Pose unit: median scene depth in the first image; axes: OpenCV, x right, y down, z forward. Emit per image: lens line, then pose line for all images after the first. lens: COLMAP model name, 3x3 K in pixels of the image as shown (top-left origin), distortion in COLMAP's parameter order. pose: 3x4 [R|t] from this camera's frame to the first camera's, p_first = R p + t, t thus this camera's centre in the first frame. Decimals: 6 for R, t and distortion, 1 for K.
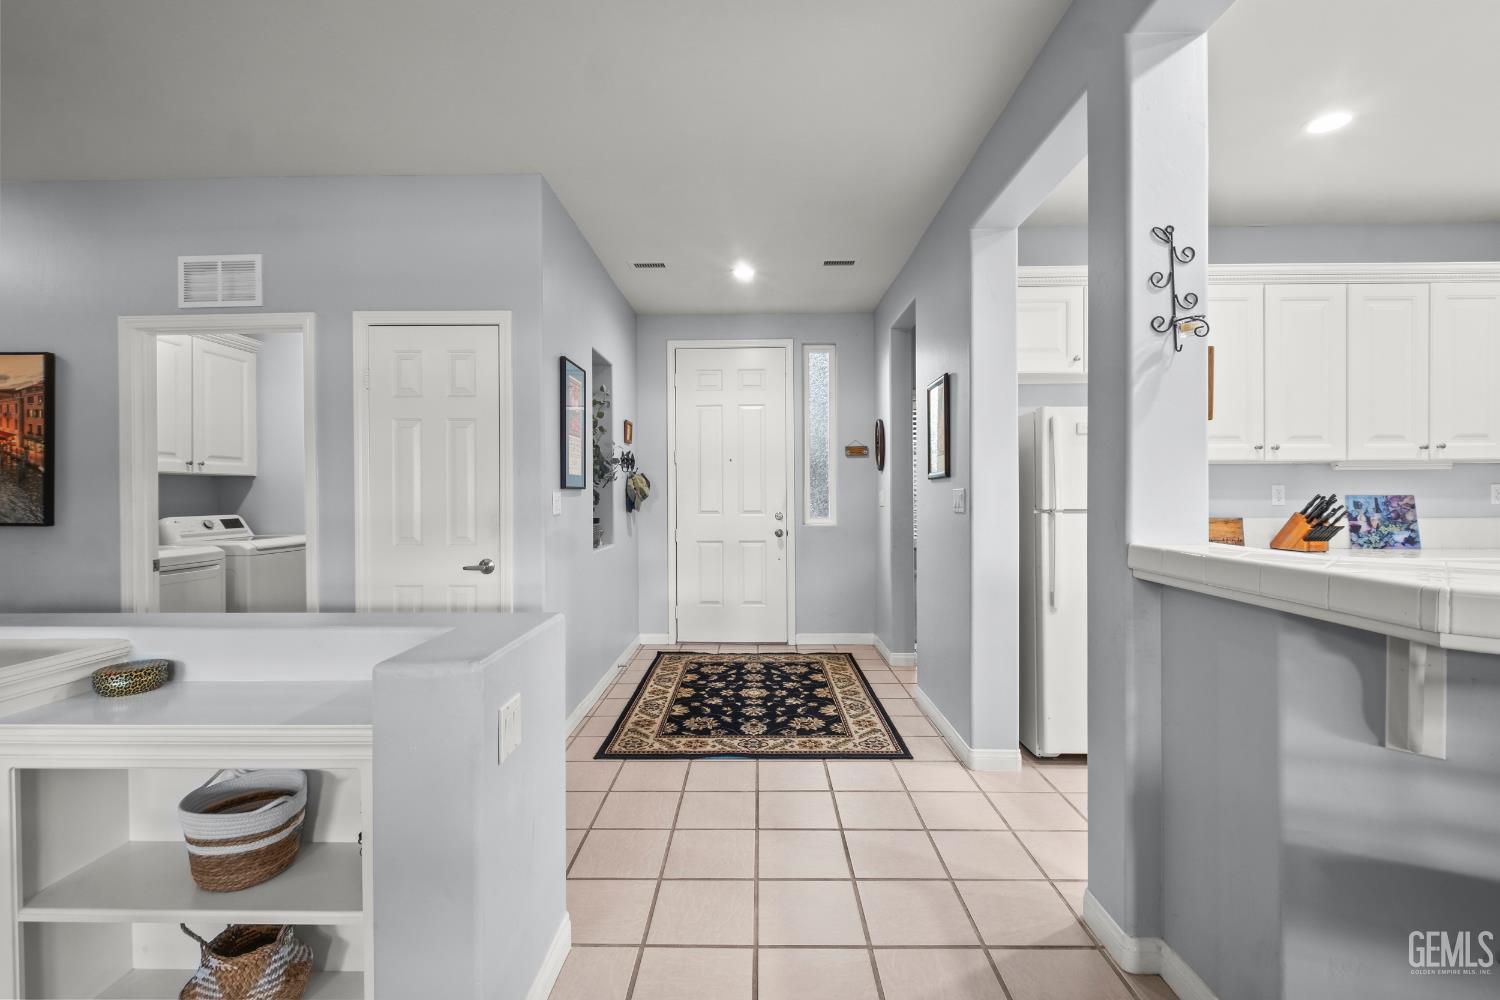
lens RADIAL K [[663.1, 0, 749.0], [0, 663.1, 497.6], [0, 0, 1]] dist [0.004459, -0.004338]
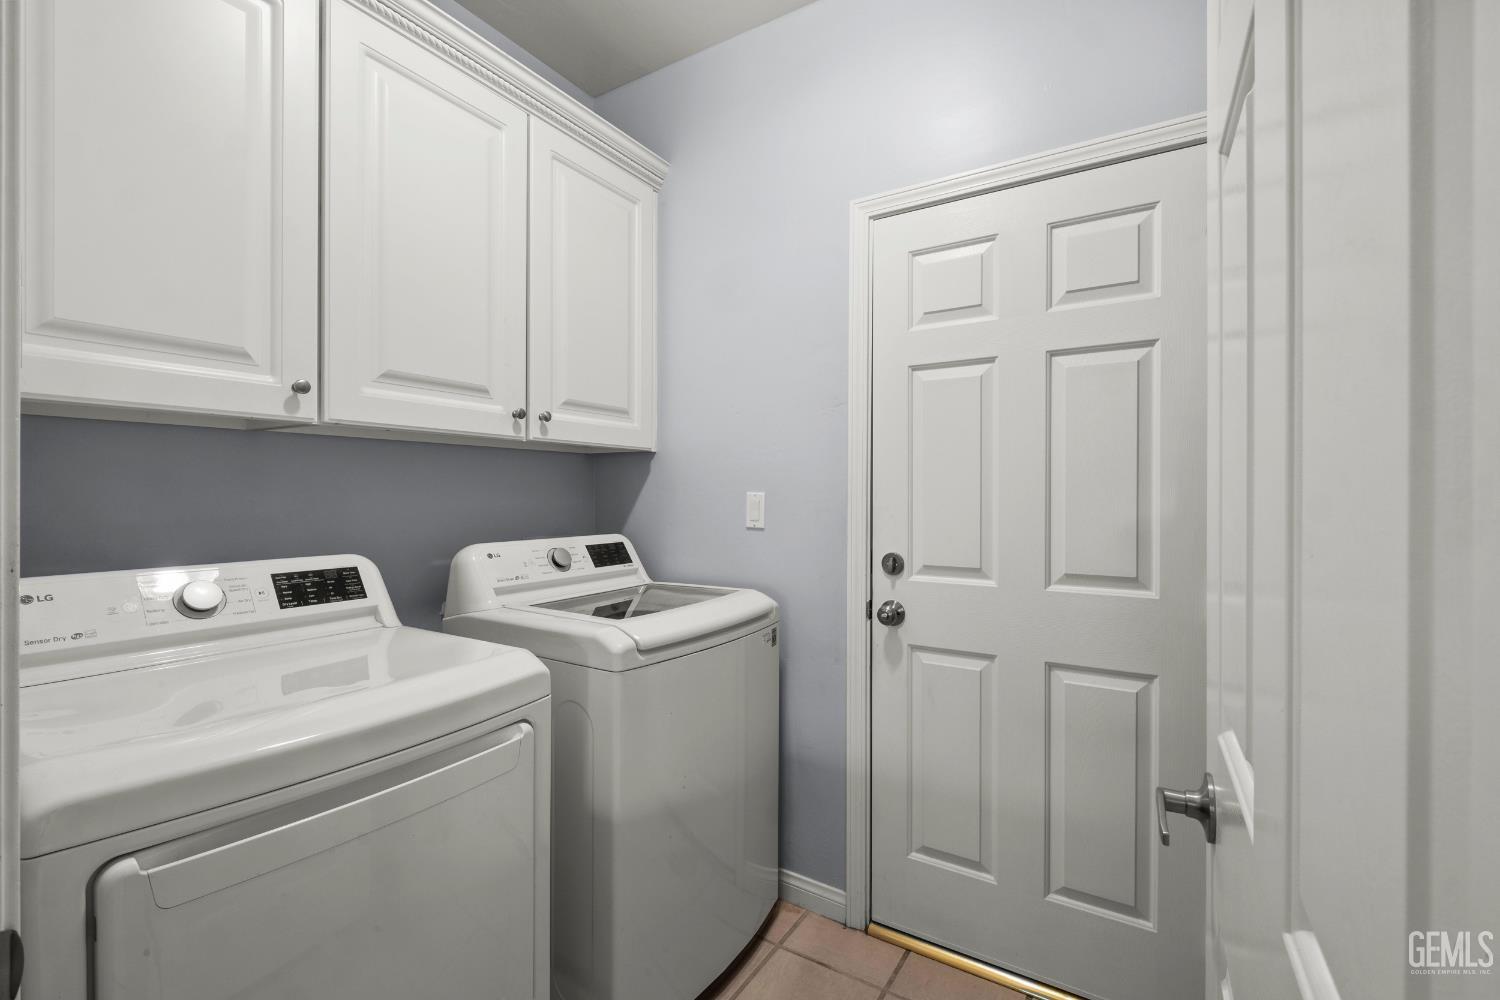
lens RADIAL K [[663.1, 0, 752.0], [0, 663.1, 496.3], [0, 0, 1]] dist [0.004459, -0.004338]
pose [[0.859693, 0.002448, -0.510805, -0.476426], [-0.005013, 0.999981, -0.003646, 0.000521], [0.510787, 0.005695, 0.859689, 0.677407]]
